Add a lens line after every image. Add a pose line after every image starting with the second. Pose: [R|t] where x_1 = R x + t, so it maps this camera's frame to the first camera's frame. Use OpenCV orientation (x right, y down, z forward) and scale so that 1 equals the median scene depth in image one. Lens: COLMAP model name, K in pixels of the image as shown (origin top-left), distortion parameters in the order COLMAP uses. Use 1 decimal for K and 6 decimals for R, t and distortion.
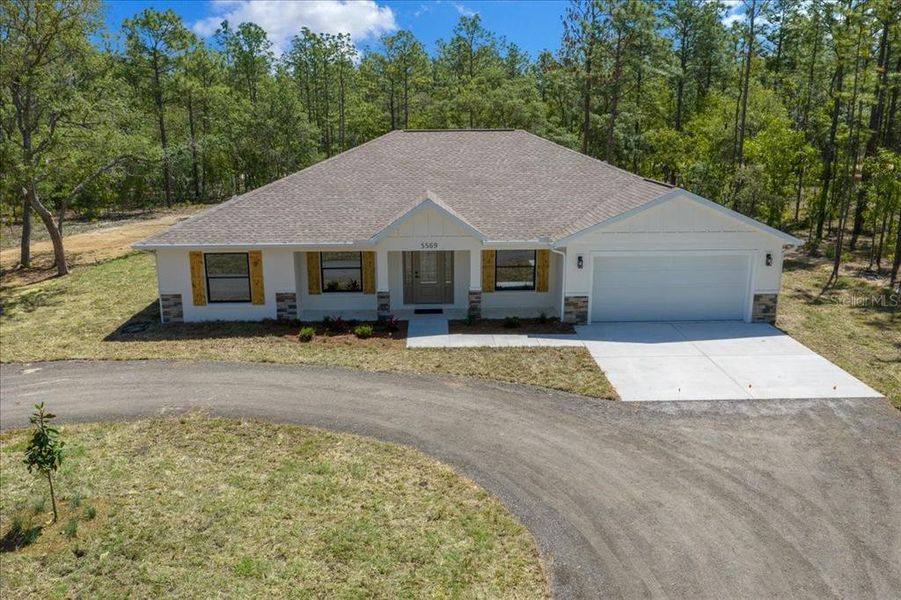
lens RADIAL K [[756.5, 0, 450.5], [0, 756.5, 300.0], [0, 0, 1]] dist [0.031659, 0.000835]
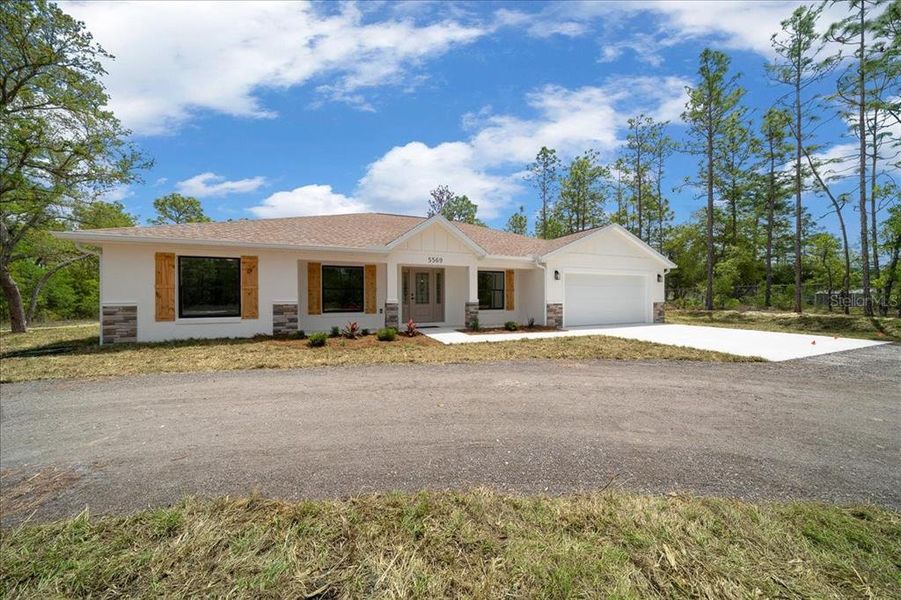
lens RADIAL K [[306.0, 0, 451.2], [0, 306.0, 296.8], [0, 0, 1]] dist [-0.002344, -0.000147]
pose [[0.938125, 0.001155, 0.346294, -0.158058], [0.084673, 0.968876, -0.232616, 0.083420], [-0.335785, 0.247545, 0.908829, 0.597918]]
